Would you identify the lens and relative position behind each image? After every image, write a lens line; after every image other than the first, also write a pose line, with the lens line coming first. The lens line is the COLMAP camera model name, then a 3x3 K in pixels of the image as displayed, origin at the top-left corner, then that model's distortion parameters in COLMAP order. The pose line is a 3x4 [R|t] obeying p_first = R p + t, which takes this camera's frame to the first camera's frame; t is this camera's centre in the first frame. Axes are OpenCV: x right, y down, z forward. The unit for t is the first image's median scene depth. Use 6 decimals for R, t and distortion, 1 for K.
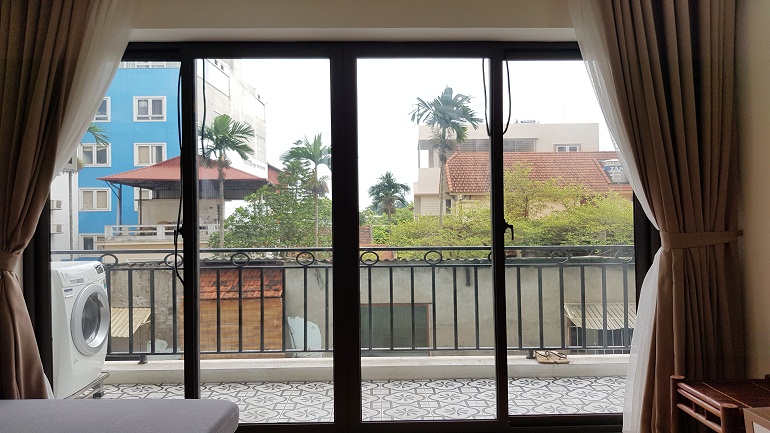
lens RADIAL K [[605.6, 0, 383.7], [0, 605.6, 215.9], [0, 0, 1]] dist [0.037160, -0.060464]
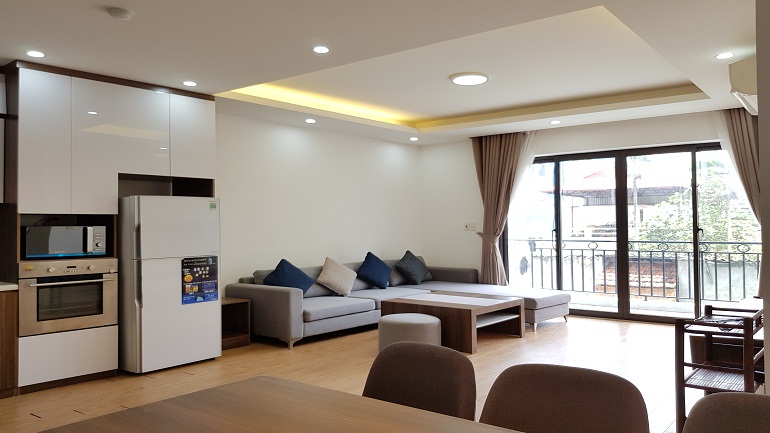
lens RADIAL K [[605.6, 0, 385.6], [0, 605.6, 212.0], [0, 0, 1]] dist [0.037160, -0.060464]
pose [[0.768903, -0.009487, -0.639295, 0.708809], [0.001681, 0.999916, -0.012817, -0.018422], [0.639364, 0.008780, 0.768854, -1.329788]]
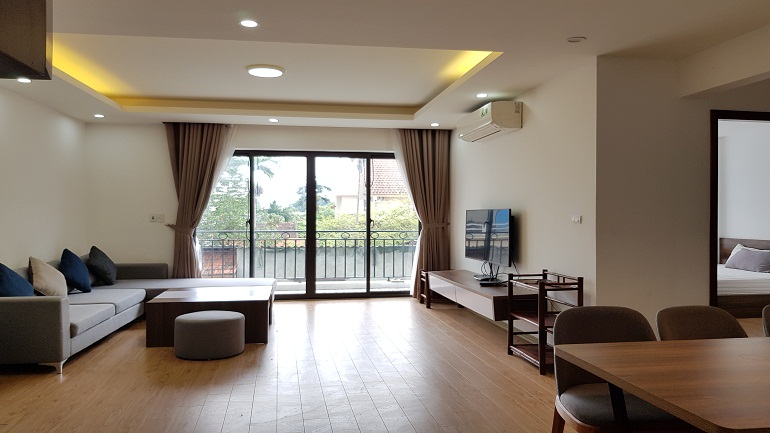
lens RADIAL K [[605.6, 0, 387.4], [0, 605.6, 215.3], [0, 0, 1]] dist [0.037160, -0.060464]
pose [[0.990776, 0.010114, 0.135130, -0.085900], [-0.010688, 0.999937, 0.003526, -0.017987], [-0.135086, -0.004938, 0.990822, -1.624187]]
